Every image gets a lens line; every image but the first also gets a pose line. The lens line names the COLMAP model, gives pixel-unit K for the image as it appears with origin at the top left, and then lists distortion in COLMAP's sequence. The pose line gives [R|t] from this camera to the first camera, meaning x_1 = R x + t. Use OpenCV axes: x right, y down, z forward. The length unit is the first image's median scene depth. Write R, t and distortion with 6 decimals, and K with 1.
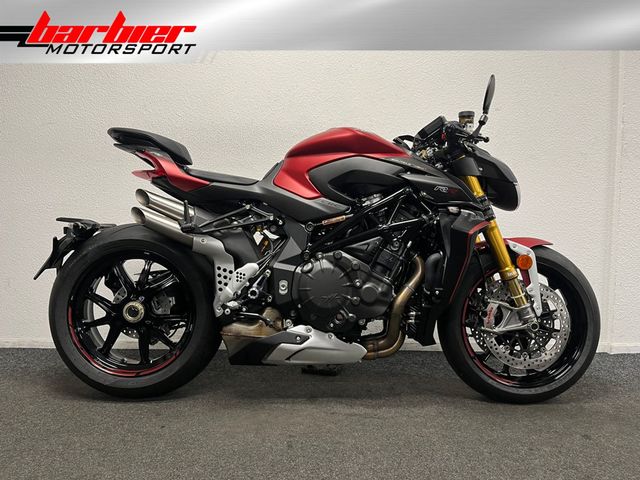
lens RADIAL K [[468.7, 0, 319.5], [0, 468.7, 240.9], [0, 0, 1]] dist [0.024845, -0.010996]
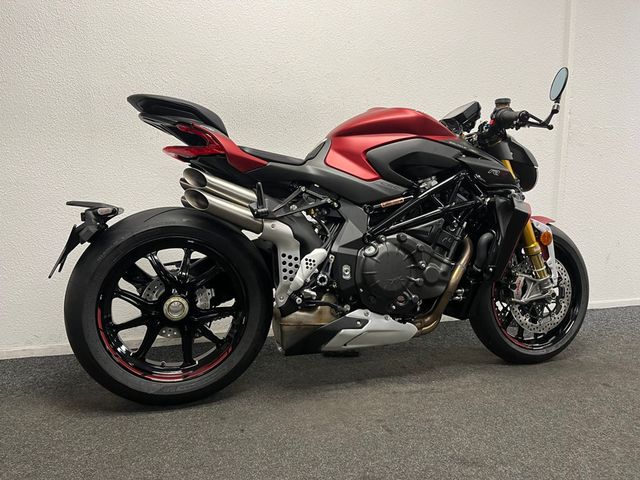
lens RADIAL K [[468.7, 0, 322.0], [0, 468.7, 241.5], [0, 0, 1]] dist [0.024845, -0.010996]
pose [[0.956081, -0.032256, 0.291323, -0.394305], [0.016900, 0.998339, 0.055074, -0.018022], [-0.292615, -0.047732, 0.955038, 0.088281]]
